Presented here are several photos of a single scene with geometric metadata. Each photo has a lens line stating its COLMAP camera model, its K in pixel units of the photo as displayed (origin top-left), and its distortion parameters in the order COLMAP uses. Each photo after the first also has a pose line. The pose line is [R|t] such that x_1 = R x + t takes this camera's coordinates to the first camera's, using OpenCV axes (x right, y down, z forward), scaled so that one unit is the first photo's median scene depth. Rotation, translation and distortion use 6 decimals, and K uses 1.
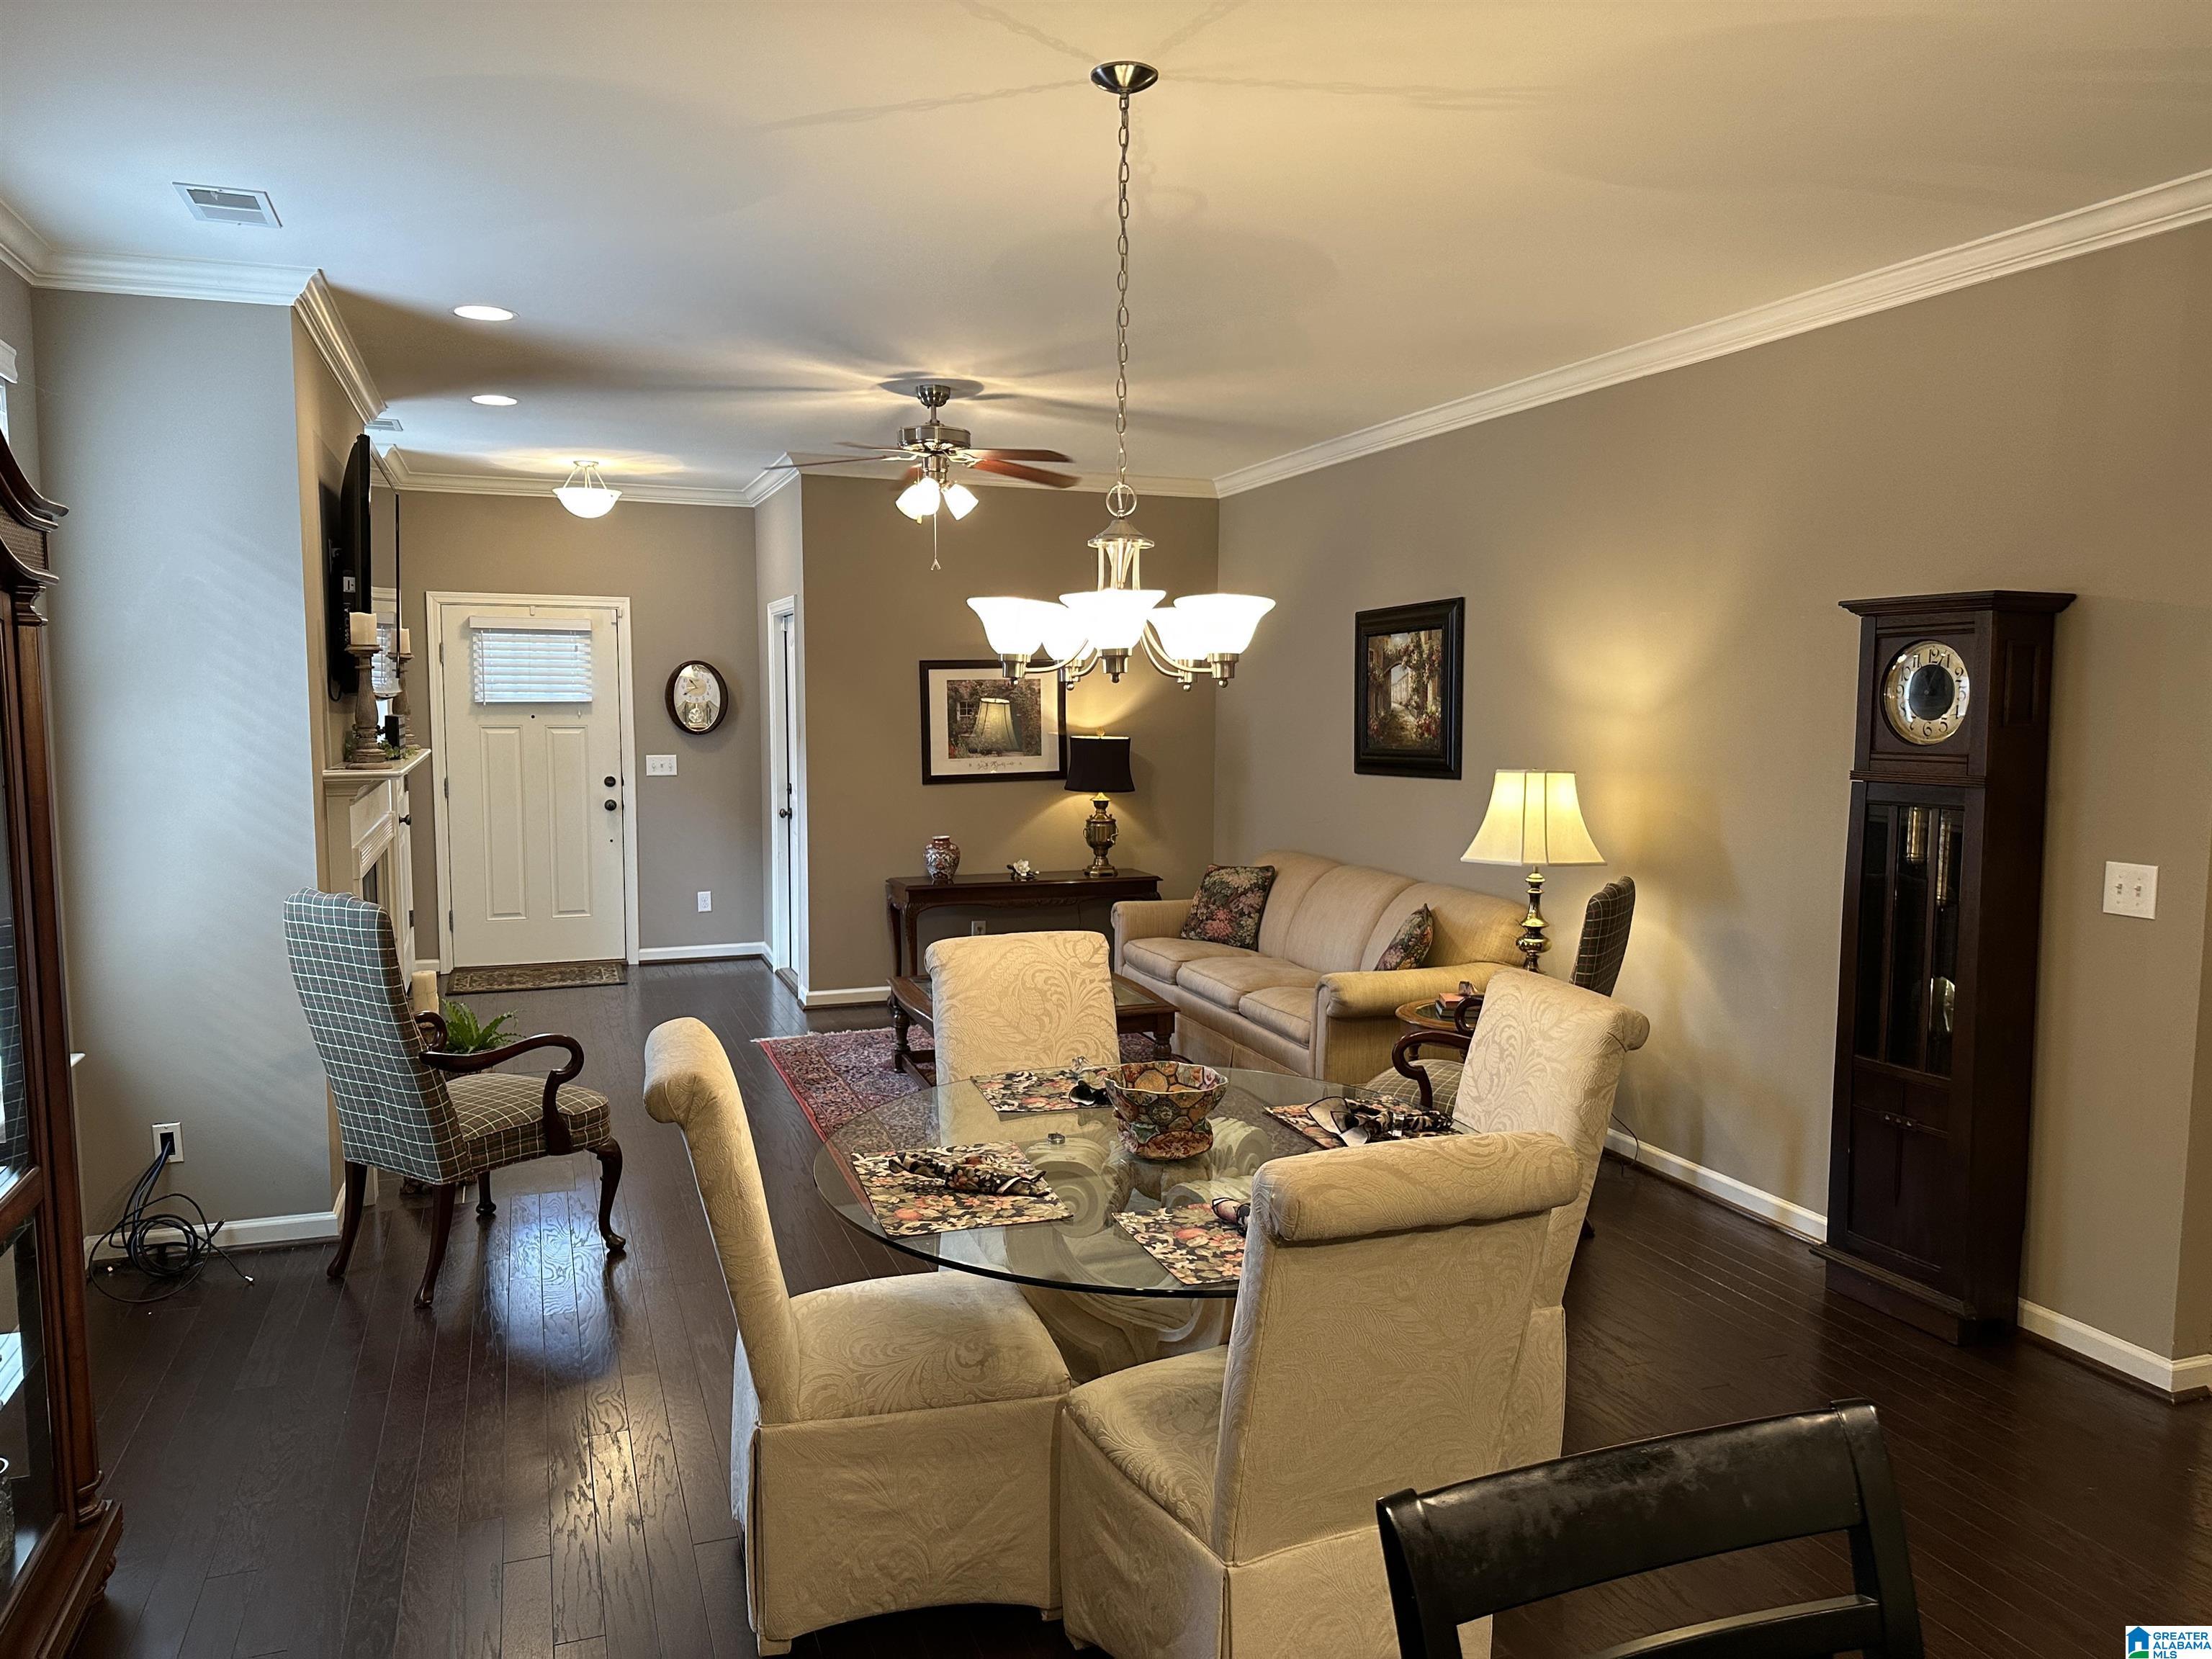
lens RADIAL K [[1558.3, 0, 1090.5], [0, 1558.3, 842.5], [0, 0, 1]] dist [0.030650, -0.037739]
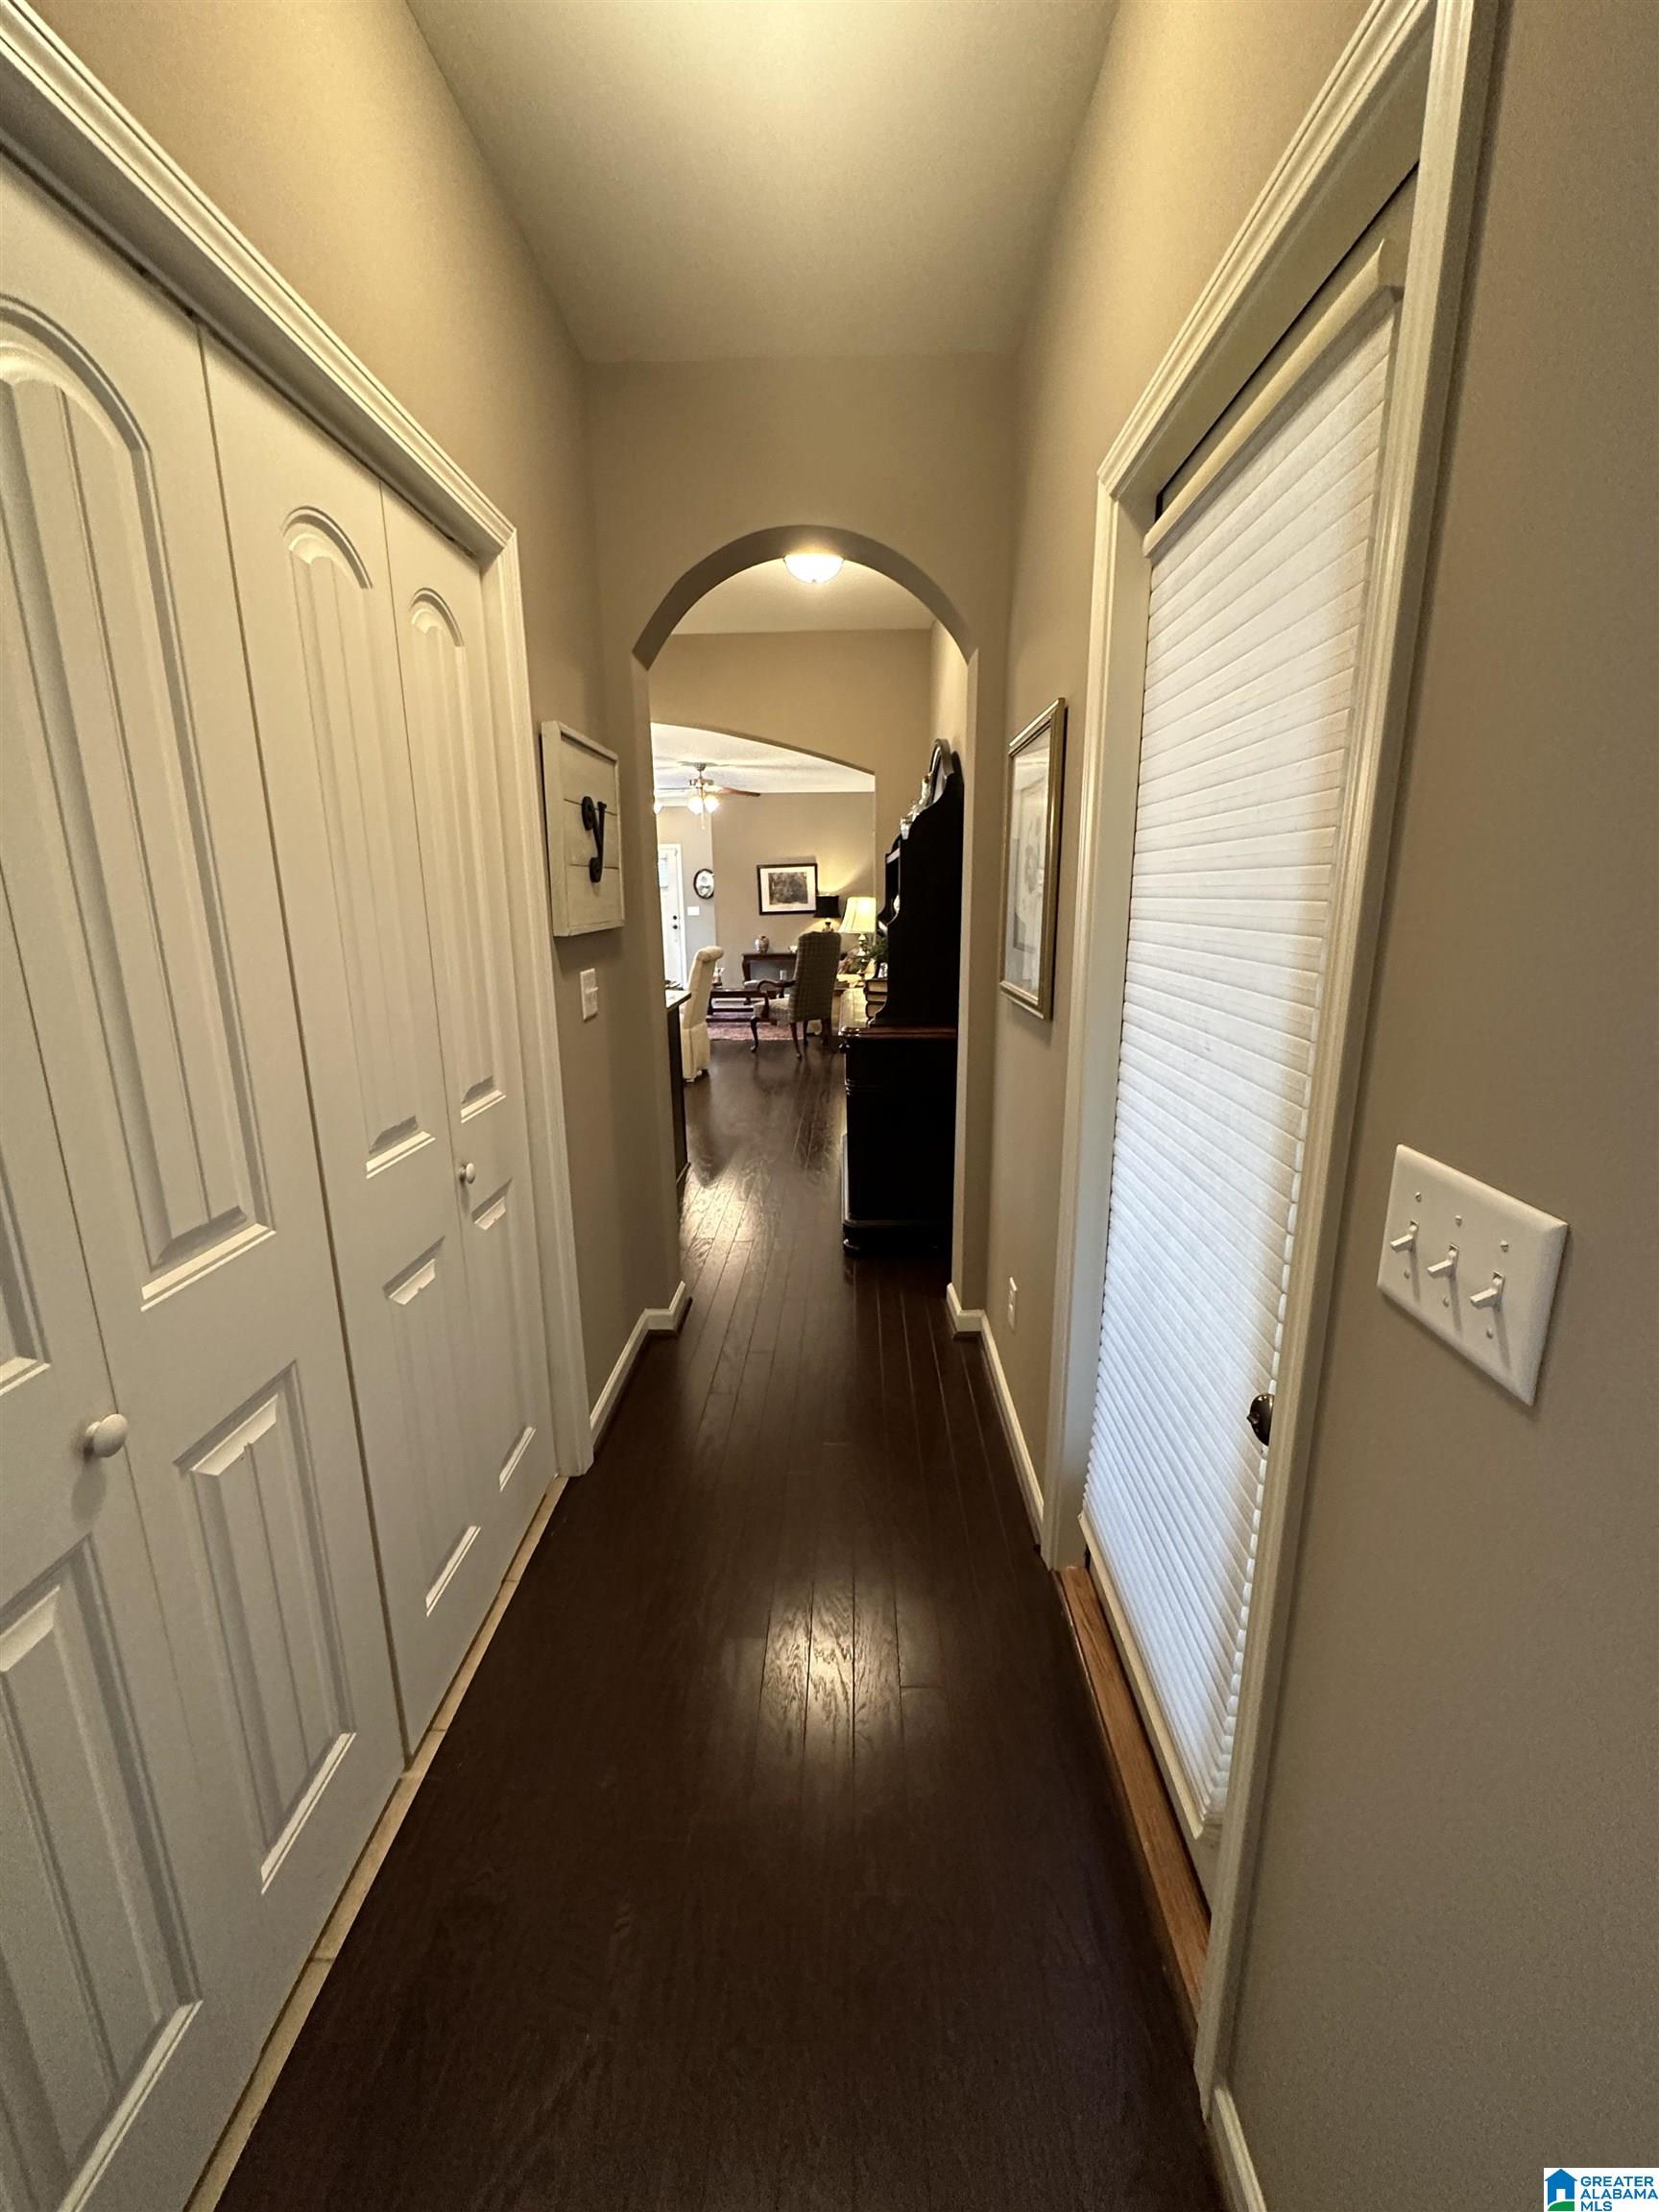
lens RADIAL K [[901.2, 0, 821.5], [0, 901.2, 1111.8], [0, 0, 1]] dist [-0.006935, 0.000353]
pose [[0.923440, 0.073964, -0.376547, 0.576411], [-0.019908, 0.989161, 0.145476, 0.065975], [0.383226, -0.126843, 0.914904, -0.361196]]
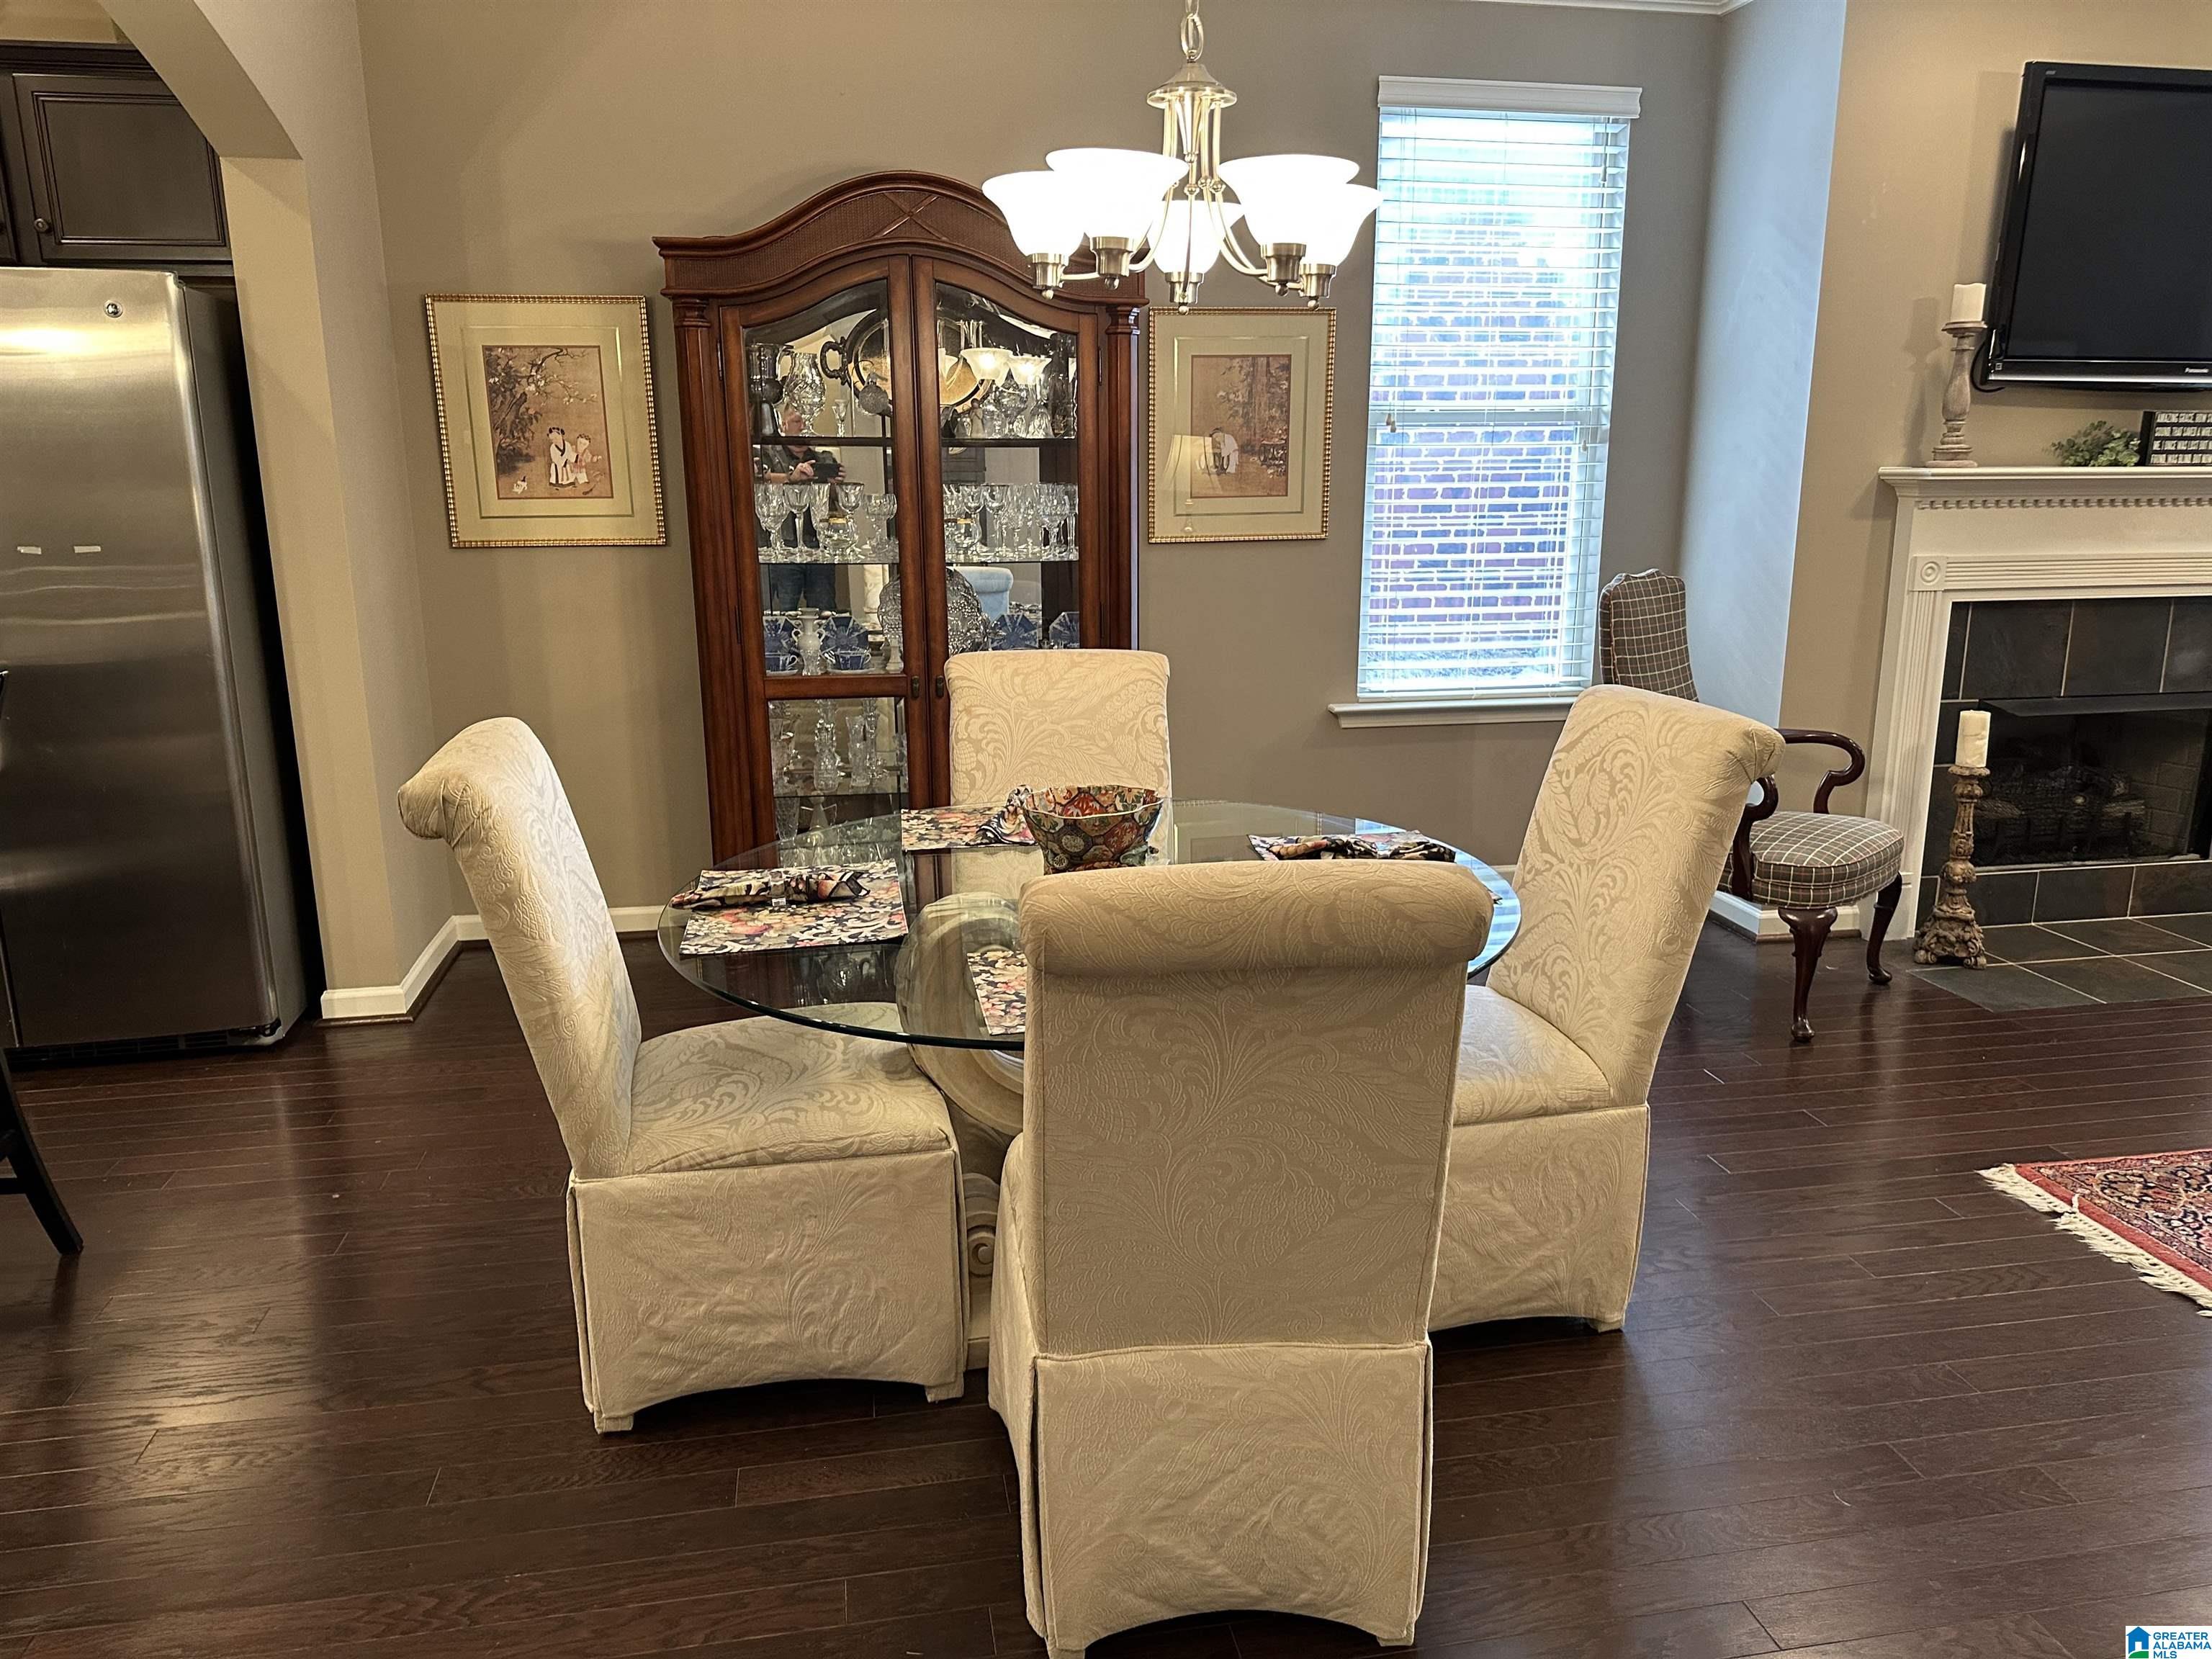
lens RADIAL K [[1558.3, 0, 1128.5], [0, 1558.3, 823.6], [0, 0, 1]] dist [0.030650, -0.037739]
pose [[-0.158471, 0.219702, -0.962610, 0.326381], [-0.091547, 0.967461, 0.235880, -0.012505], [0.983110, 0.125504, -0.133202, 0.434498]]
